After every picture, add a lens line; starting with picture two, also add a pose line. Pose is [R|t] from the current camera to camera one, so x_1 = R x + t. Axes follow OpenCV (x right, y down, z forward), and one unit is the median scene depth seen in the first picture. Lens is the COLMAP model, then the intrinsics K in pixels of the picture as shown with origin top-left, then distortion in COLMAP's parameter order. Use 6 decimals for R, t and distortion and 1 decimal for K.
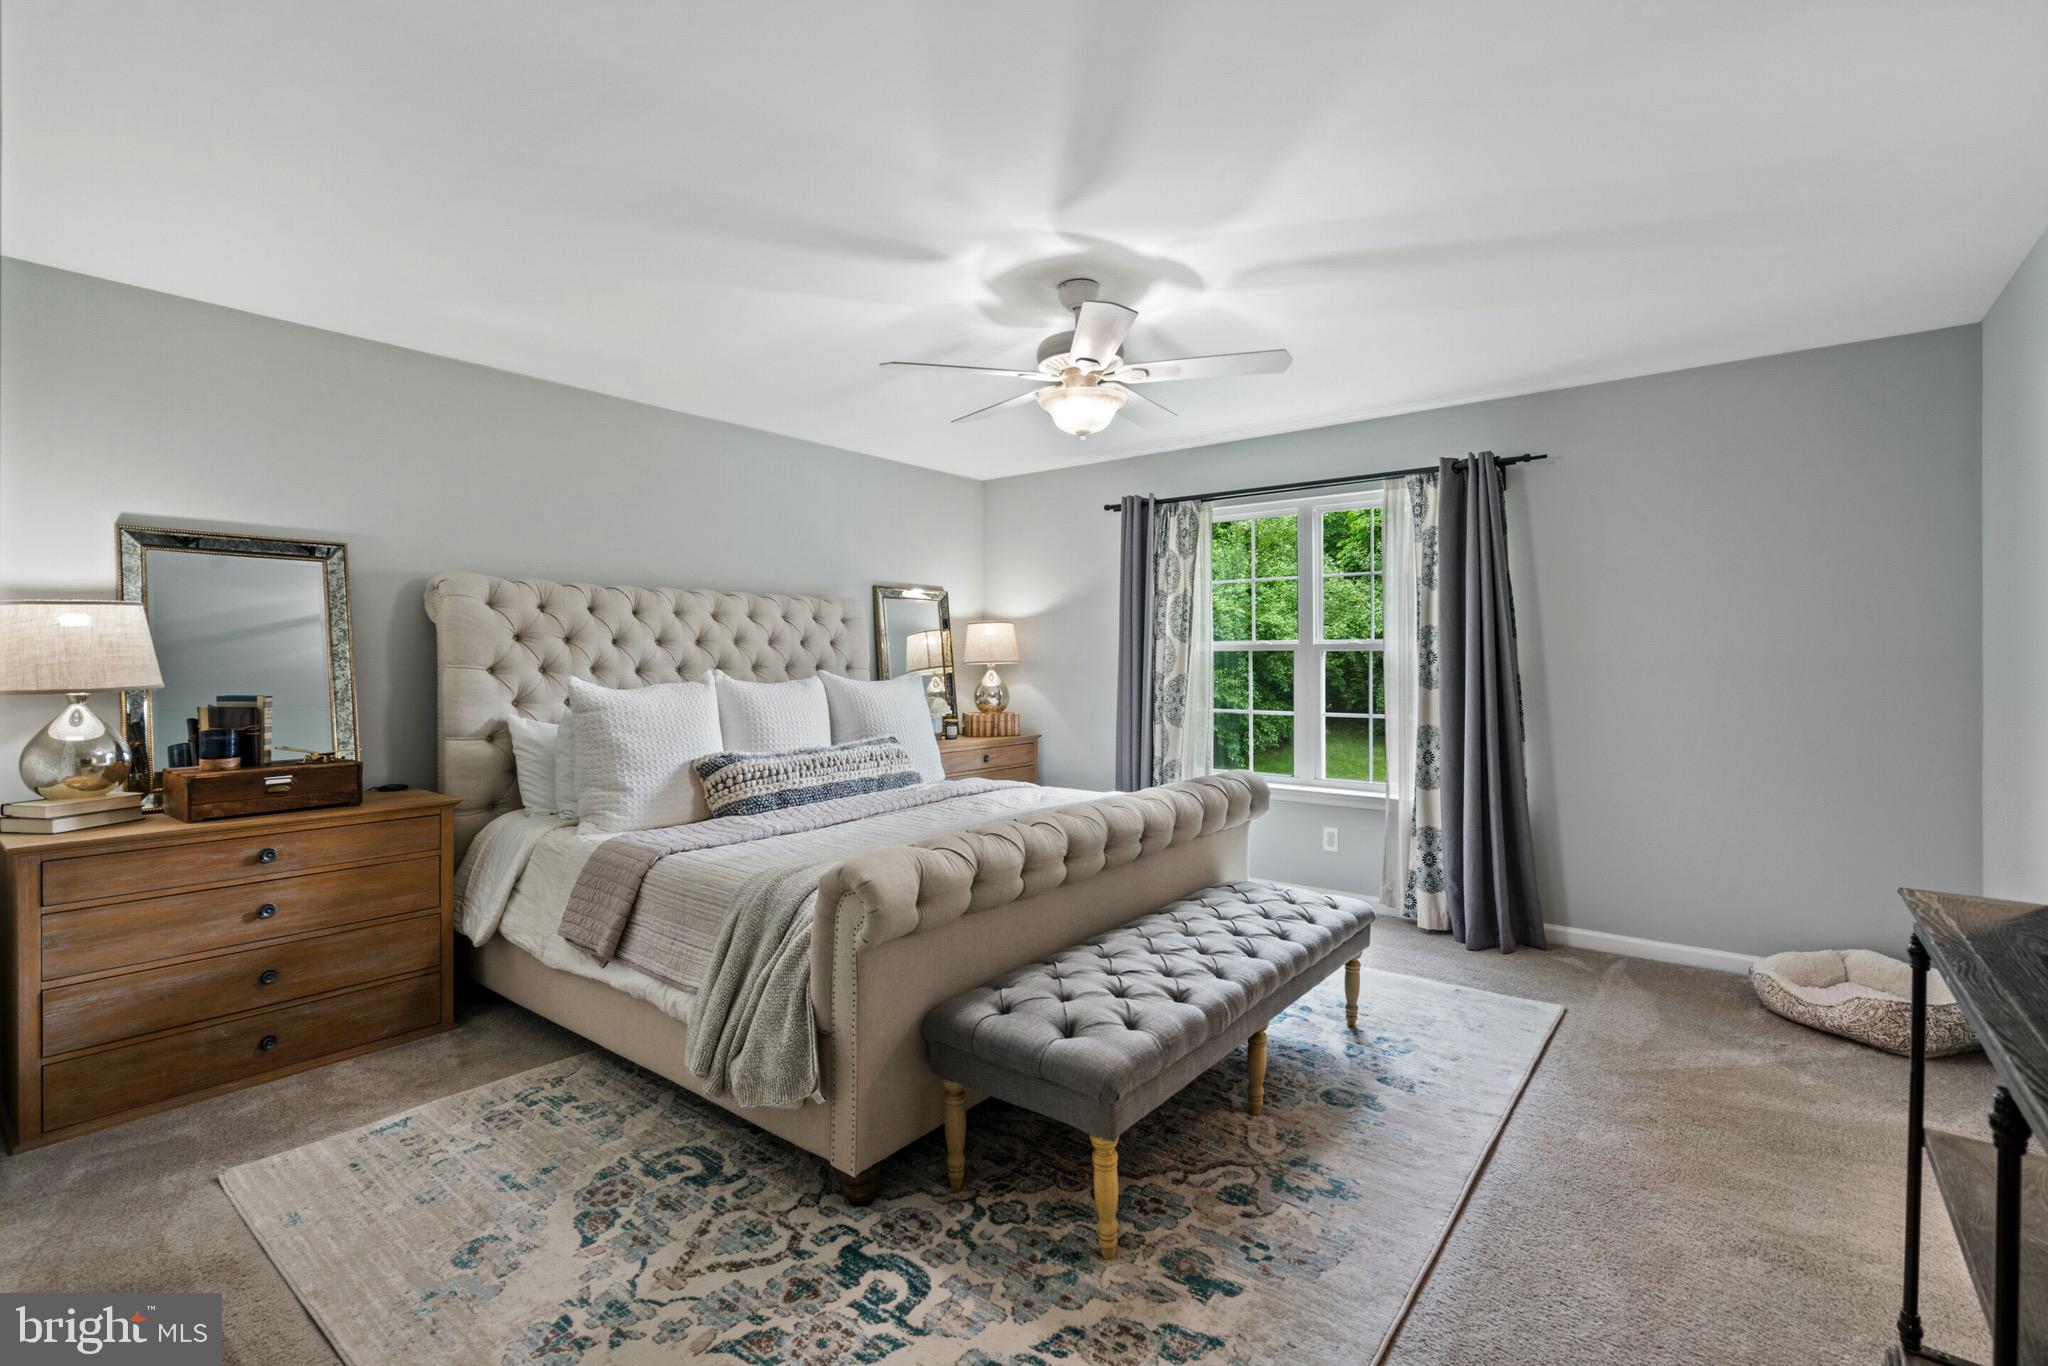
lens RADIAL K [[923.0, 0, 1034.9], [0, 923.0, 657.2], [0, 0, 1]] dist [0.000353, 0.000677]
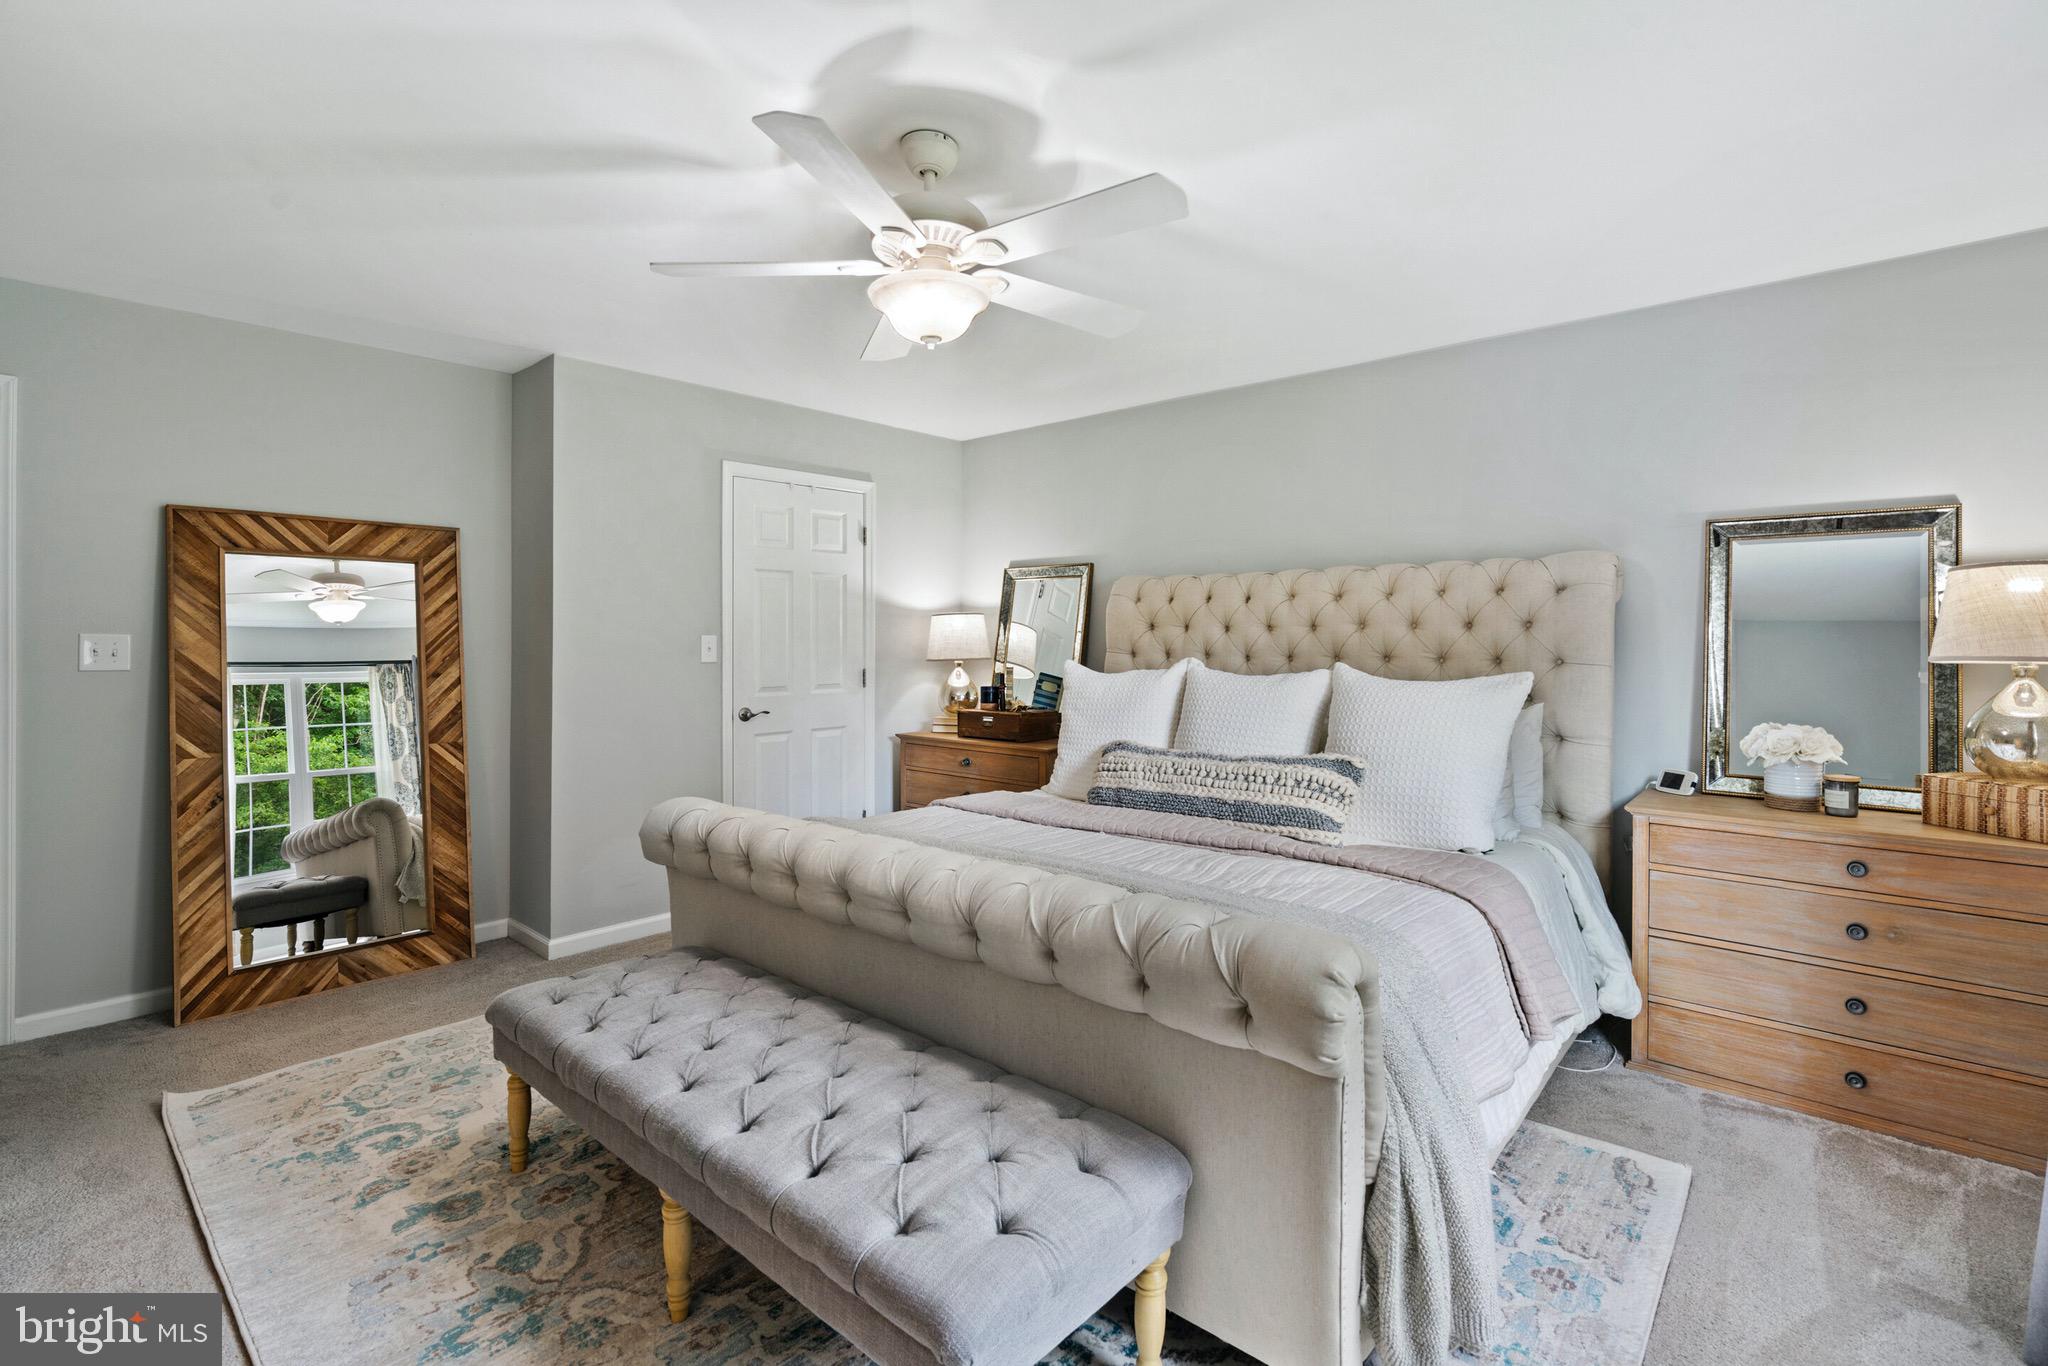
lens RADIAL K [[930.3, 0, 1020.7], [0, 930.3, 666.0], [0, 0, 1]] dist [-0.002107, 0.000324]
pose [[-0.067103, 0.024520, -0.997445, 0.961689], [-0.003323, 0.999687, 0.024799, -0.001077], [0.997741, 0.004979, -0.067001, 1.397311]]
